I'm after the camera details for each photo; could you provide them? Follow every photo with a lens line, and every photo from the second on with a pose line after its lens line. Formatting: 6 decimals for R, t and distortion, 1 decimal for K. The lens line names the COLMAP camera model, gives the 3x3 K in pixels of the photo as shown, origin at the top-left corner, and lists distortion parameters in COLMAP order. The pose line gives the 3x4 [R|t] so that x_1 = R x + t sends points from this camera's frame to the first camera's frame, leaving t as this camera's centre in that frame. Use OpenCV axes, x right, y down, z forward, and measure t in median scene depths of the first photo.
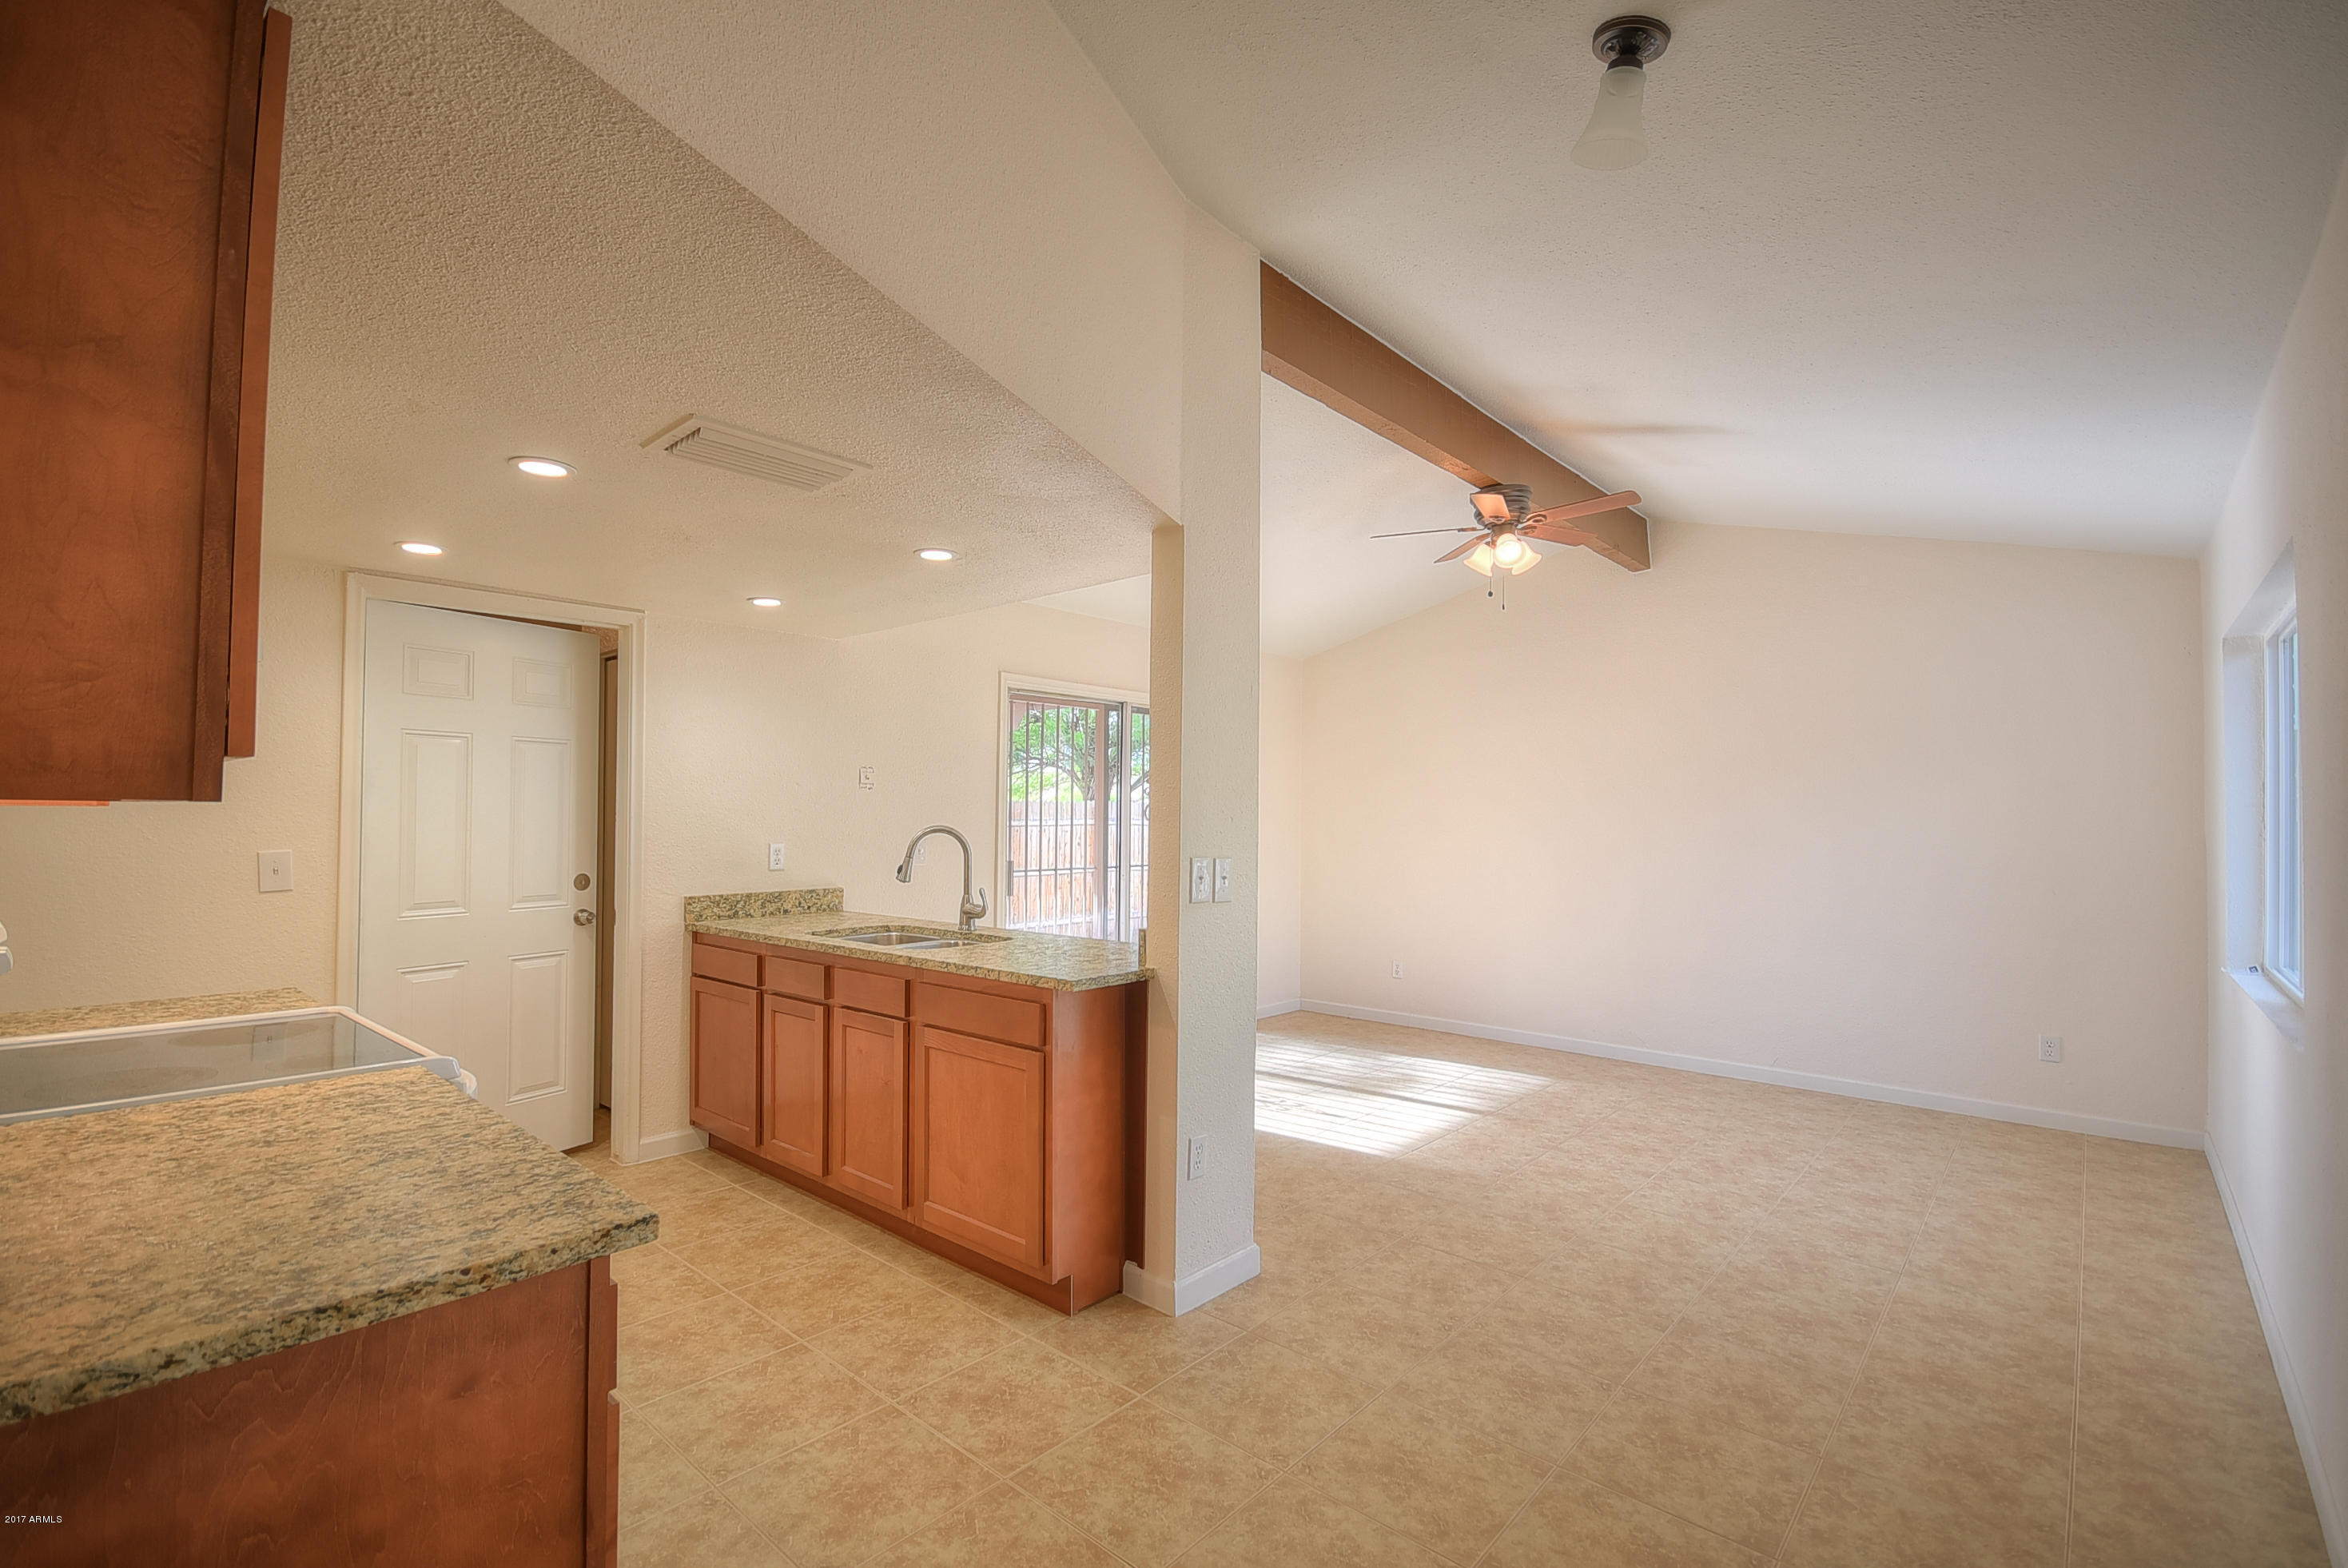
lens RADIAL K [[1036.9, 0, 1166.3], [0, 1036.9, 796.7], [0, 0, 1]] dist [0.004965, -0.002160]
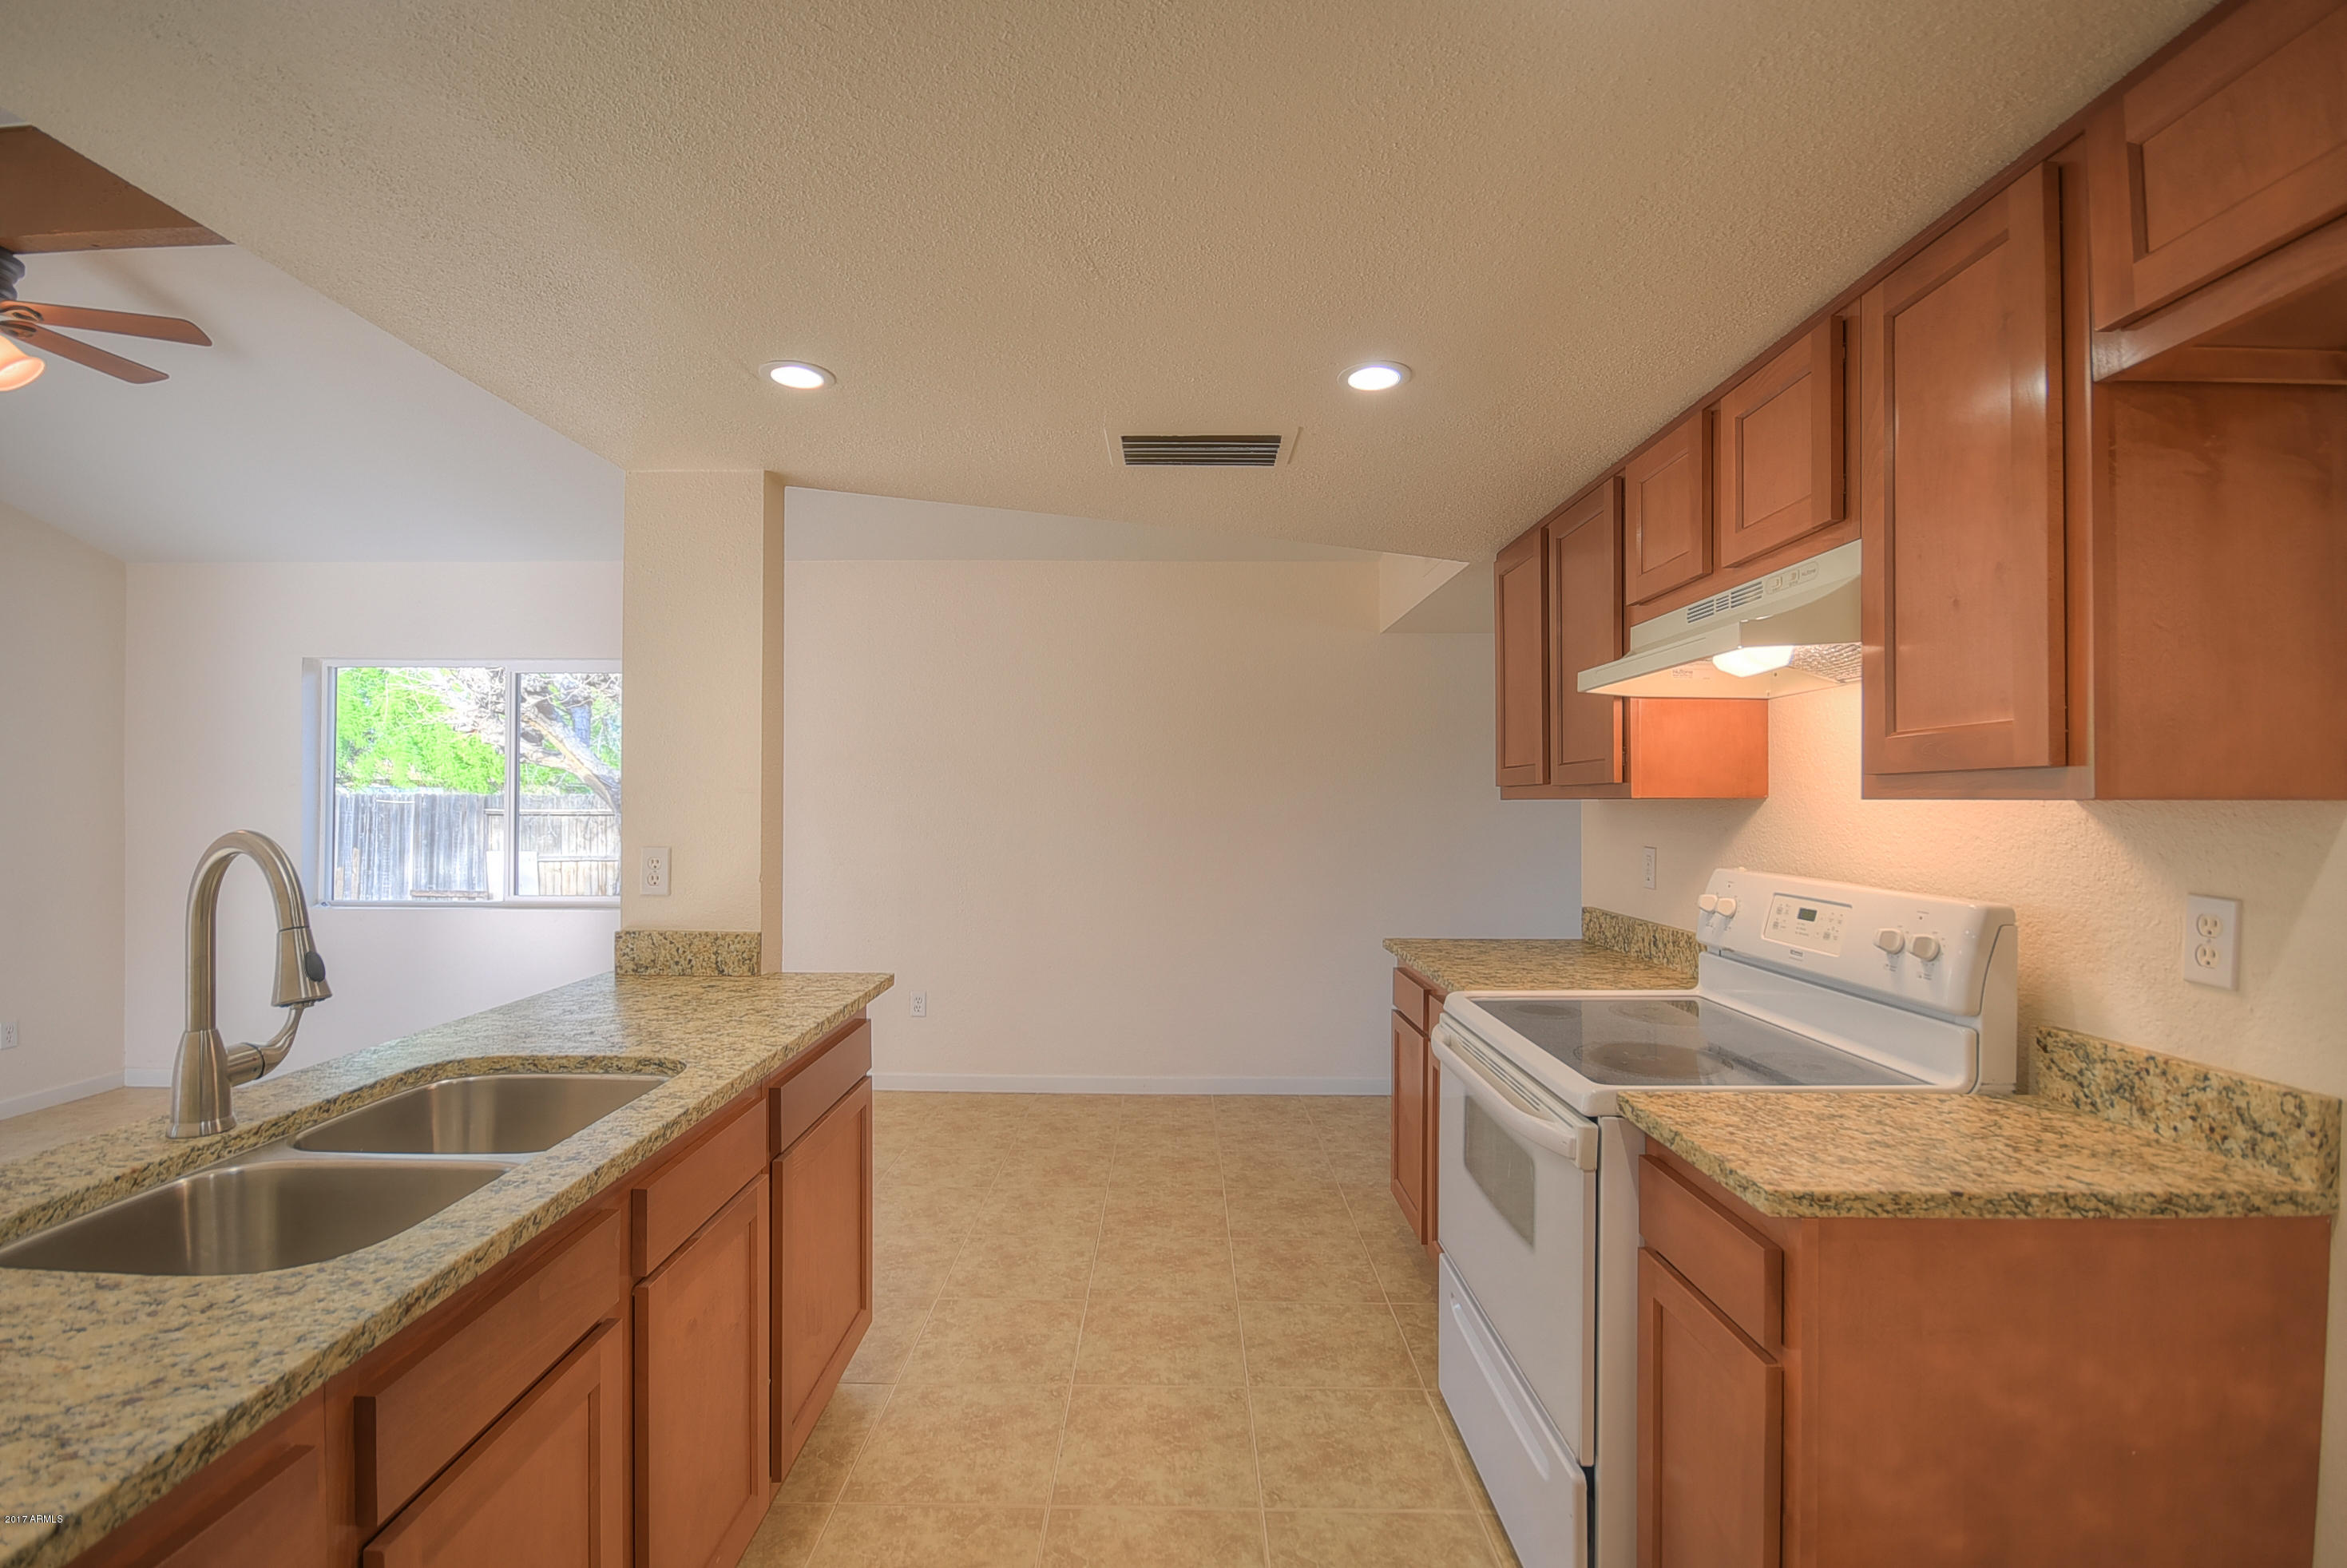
lens RADIAL K [[1036.3, 0, 1166.1], [0, 1036.3, 791.5], [0, 0, 1]] dist [0.004965, -0.002160]
pose [[-0.659946, -0.004272, 0.751301, -0.685217], [-0.023346, 0.999618, -0.014823, 0.013732], [-0.750950, -0.027322, -0.659794, 1.023785]]
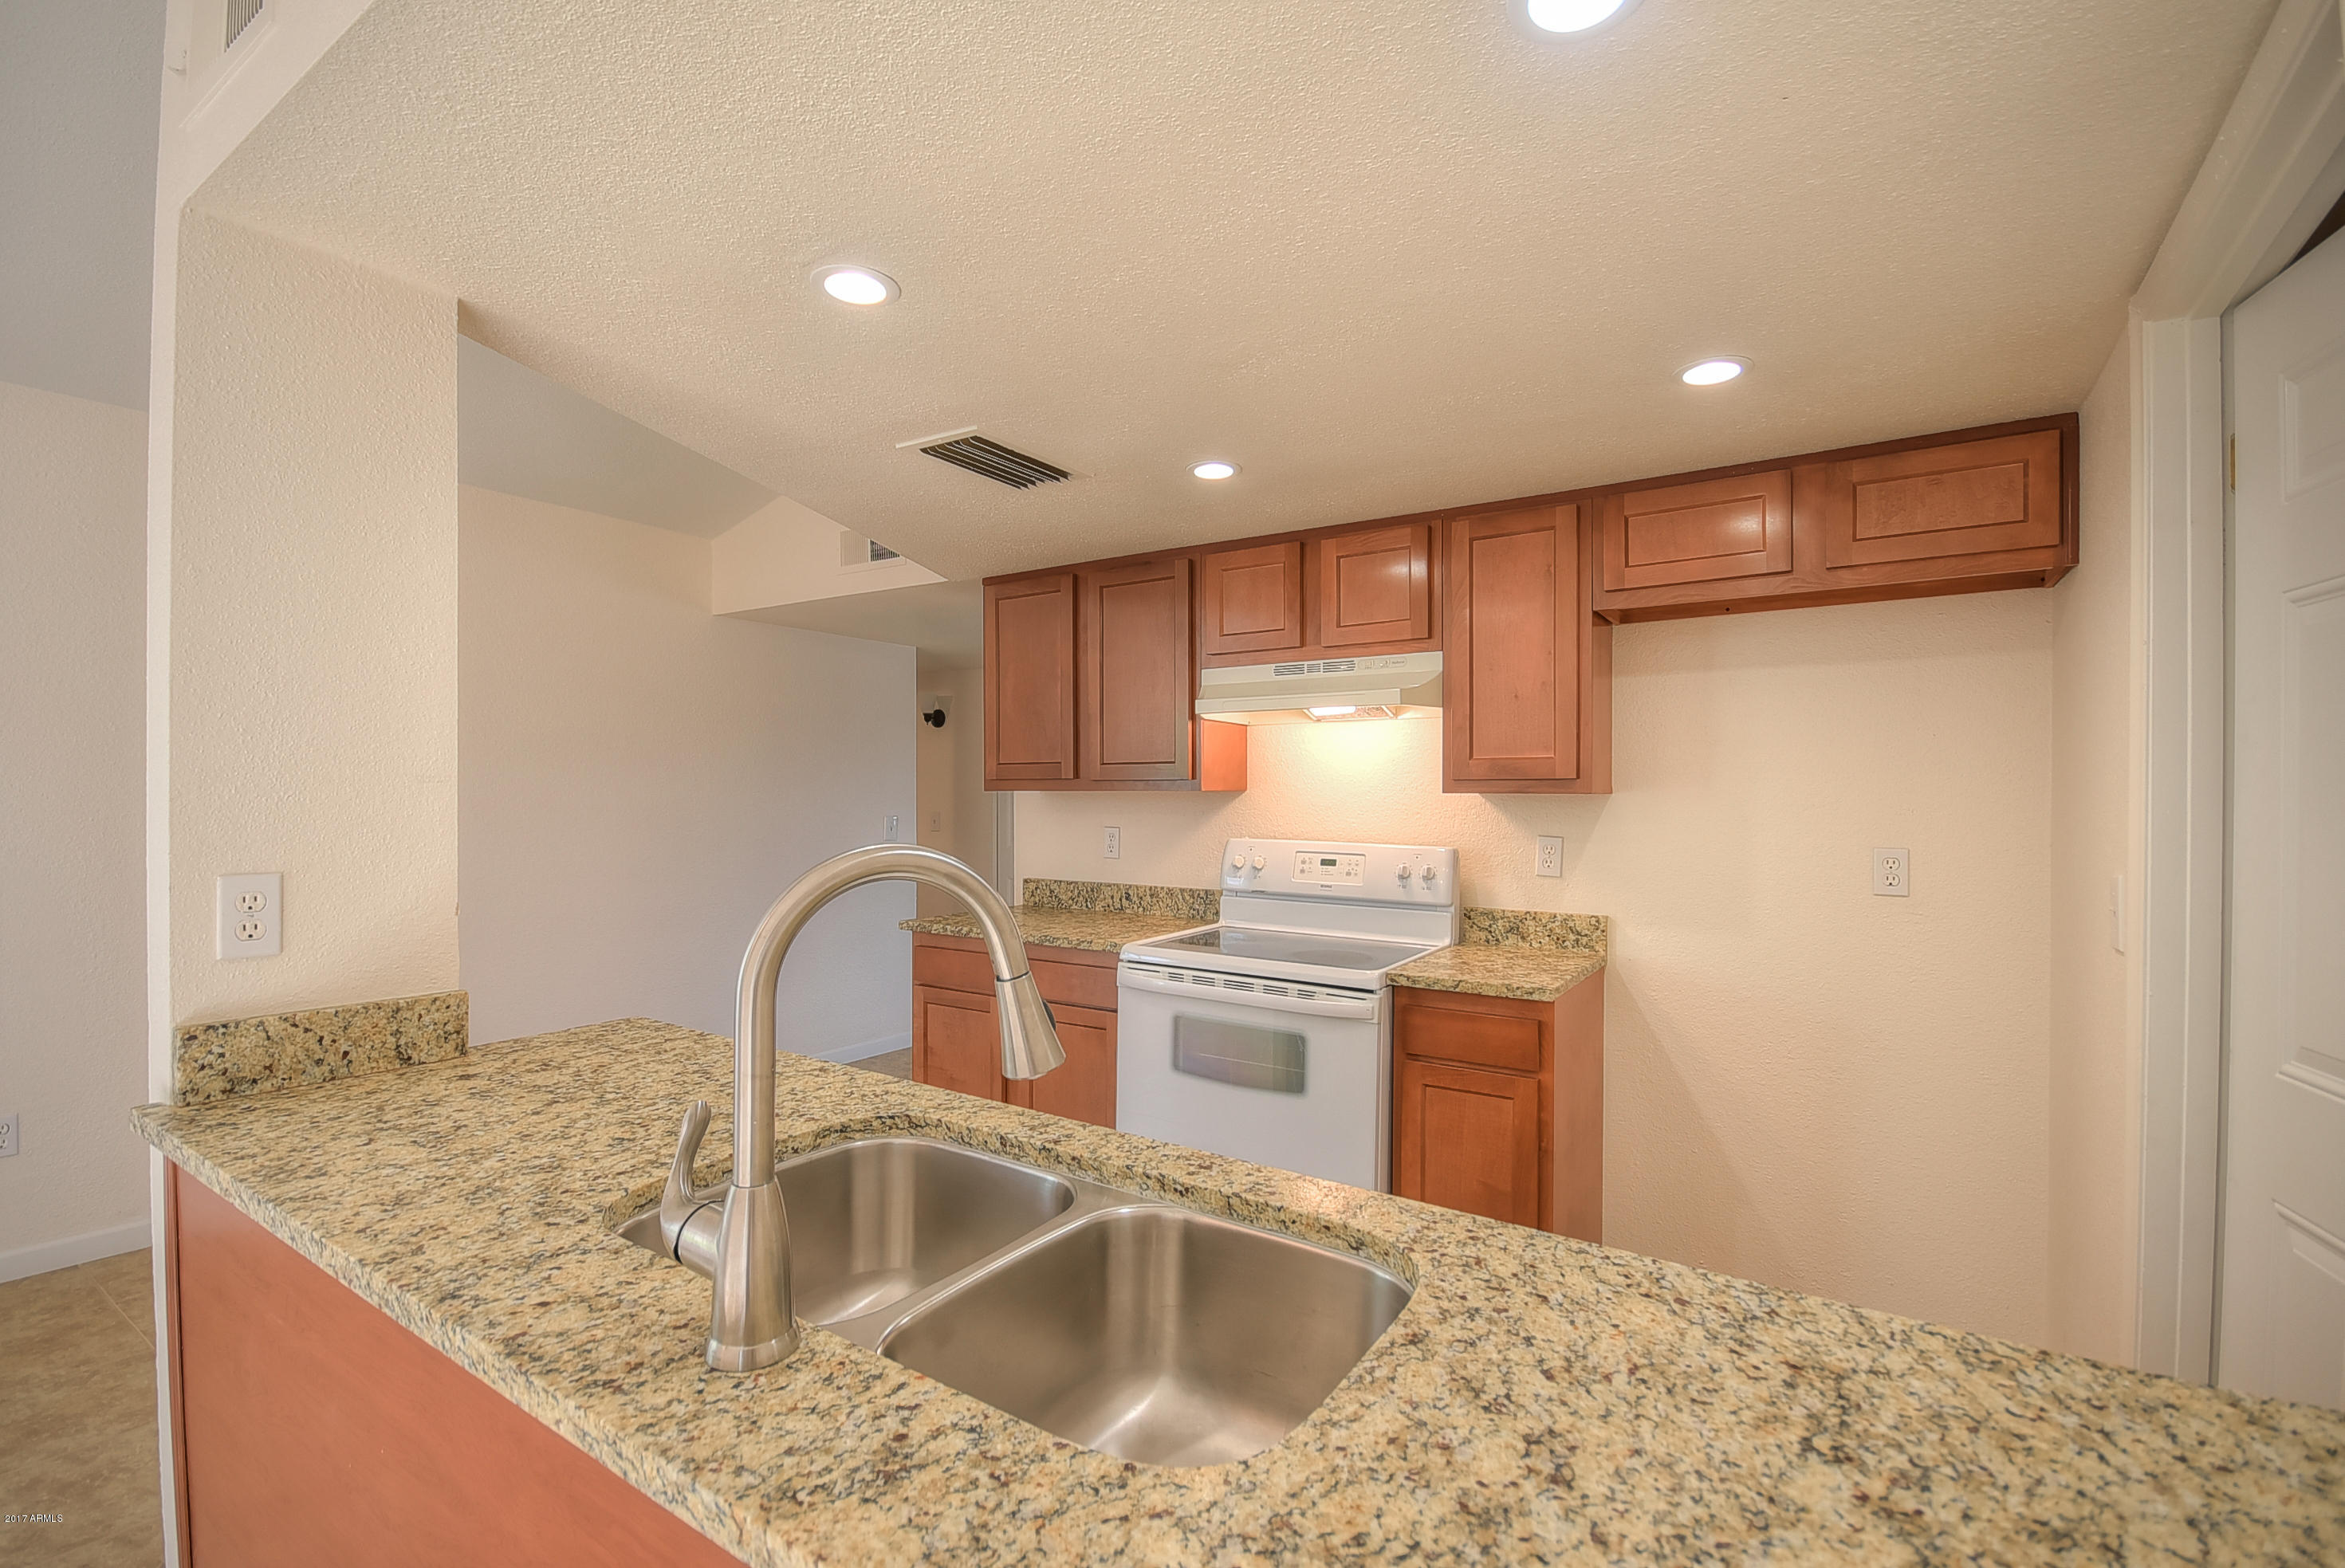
lens RADIAL K [[1035.4, 0, 1166.1], [0, 1035.4, 785.9], [0, 0, 1]] dist [0.004965, -0.002160]
pose [[-0.989886, -0.013439, -0.141228, -0.249964], [-0.009916, 0.999623, -0.025618, 0.020708], [0.141519, -0.023959, -0.989646, 1.265196]]
